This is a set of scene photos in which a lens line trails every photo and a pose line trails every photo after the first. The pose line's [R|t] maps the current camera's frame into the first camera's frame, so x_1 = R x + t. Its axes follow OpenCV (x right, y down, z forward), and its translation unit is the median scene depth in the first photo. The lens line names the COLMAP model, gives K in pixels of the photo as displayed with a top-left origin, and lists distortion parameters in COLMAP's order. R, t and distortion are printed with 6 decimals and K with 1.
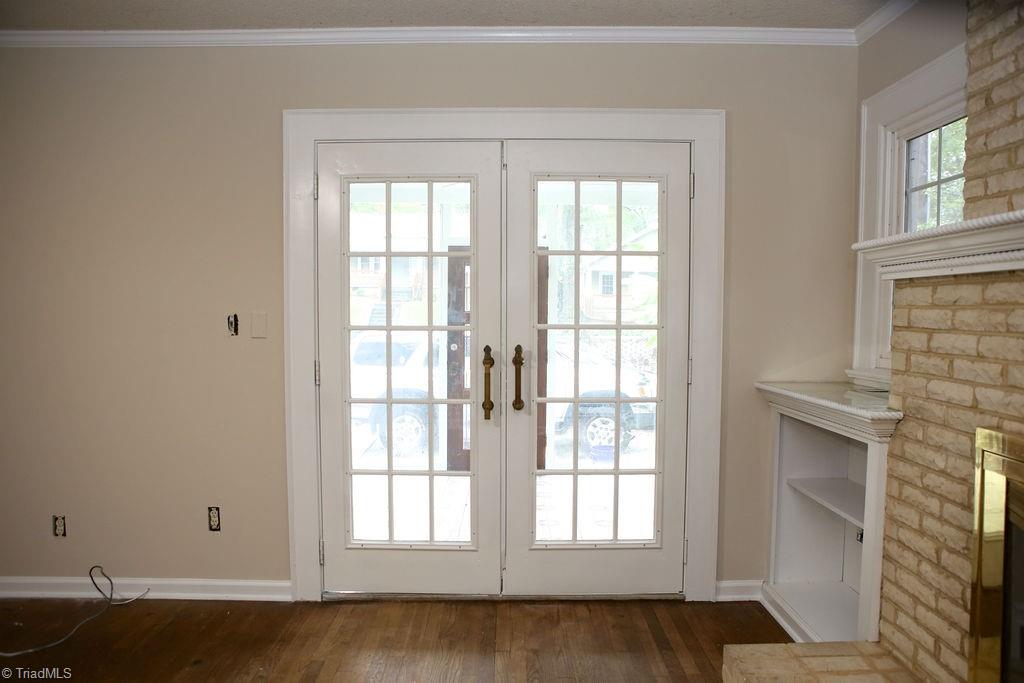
lens RADIAL K [[719.9, 0, 511.8], [0, 719.9, 343.5], [0, 0, 1]] dist [-0.104190, 0.074953]
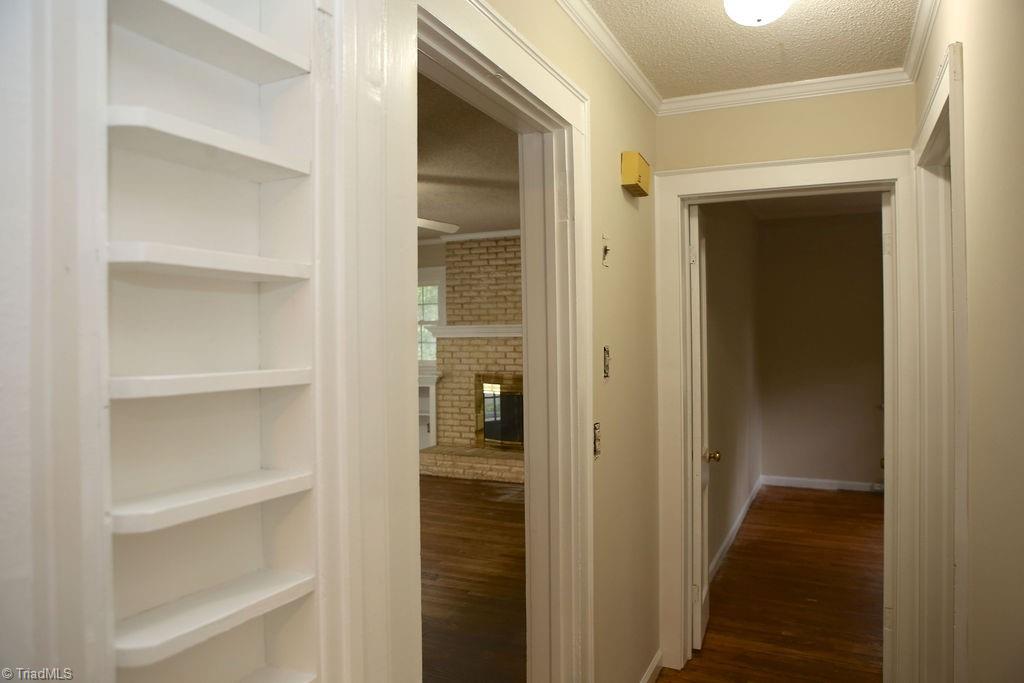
lens RADIAL K [[719.9, 0, 511.6], [0, 719.9, 341.0], [0, 0, 1]] dist [-0.104190, 0.074953]
pose [[0.427501, -0.005414, 0.903999, -2.745322], [0.046961, 0.998765, -0.016226, 0.000229], [-0.902794, 0.049389, 0.427227, -0.931376]]
